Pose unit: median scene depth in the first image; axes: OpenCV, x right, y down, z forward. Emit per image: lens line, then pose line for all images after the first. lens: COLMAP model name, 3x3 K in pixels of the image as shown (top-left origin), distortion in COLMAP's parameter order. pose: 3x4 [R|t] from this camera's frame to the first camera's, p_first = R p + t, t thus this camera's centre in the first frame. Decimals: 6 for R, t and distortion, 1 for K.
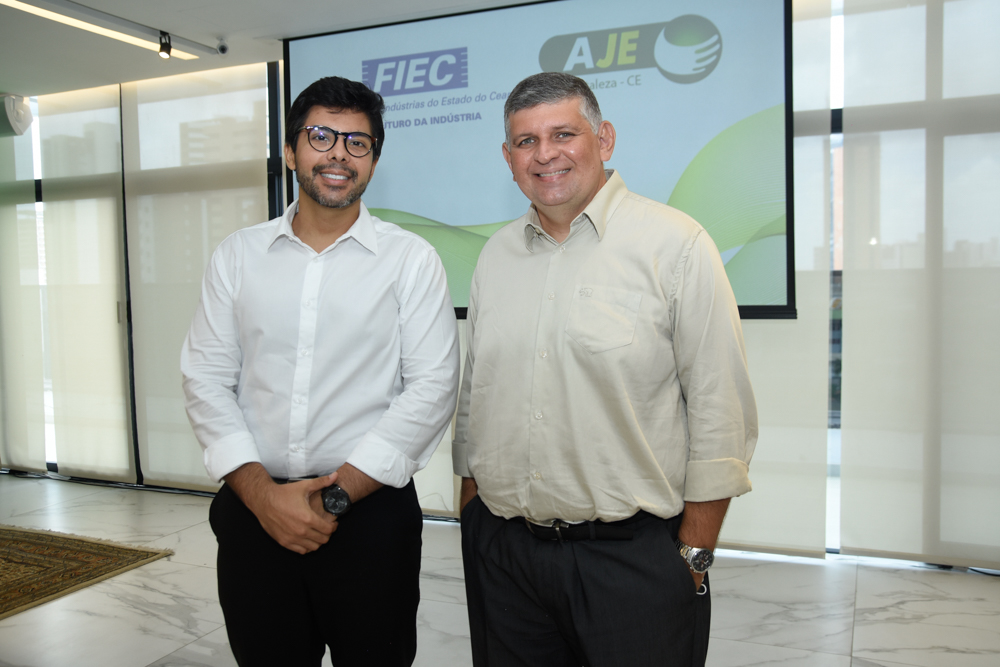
lens RADIAL K [[882.6, 0, 499.9], [0, 882.6, 326.9], [0, 0, 1]] dist [-0.051789, 0.055110]
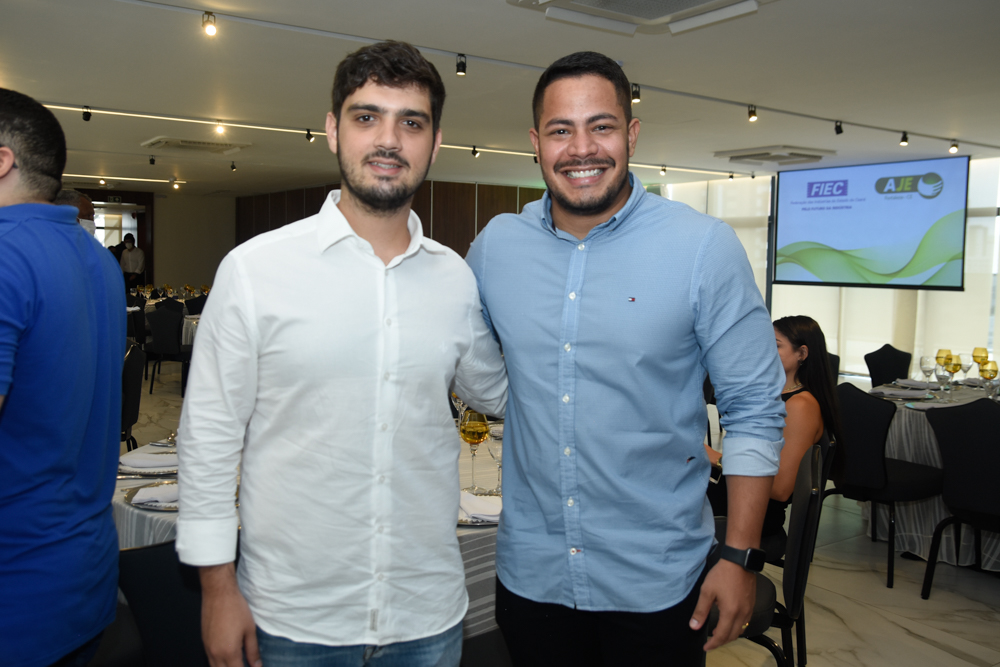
lens RADIAL K [[882.6, 0, 503.3], [0, 882.6, 334.4], [0, 0, 1]] dist [-0.051789, 0.055110]
pose [[0.843753, 0.076539, -0.531247, 0.491284], [-0.062492, 0.997057, 0.044397, 0.075317], [0.533082, -0.004262, 0.846053, -1.643112]]
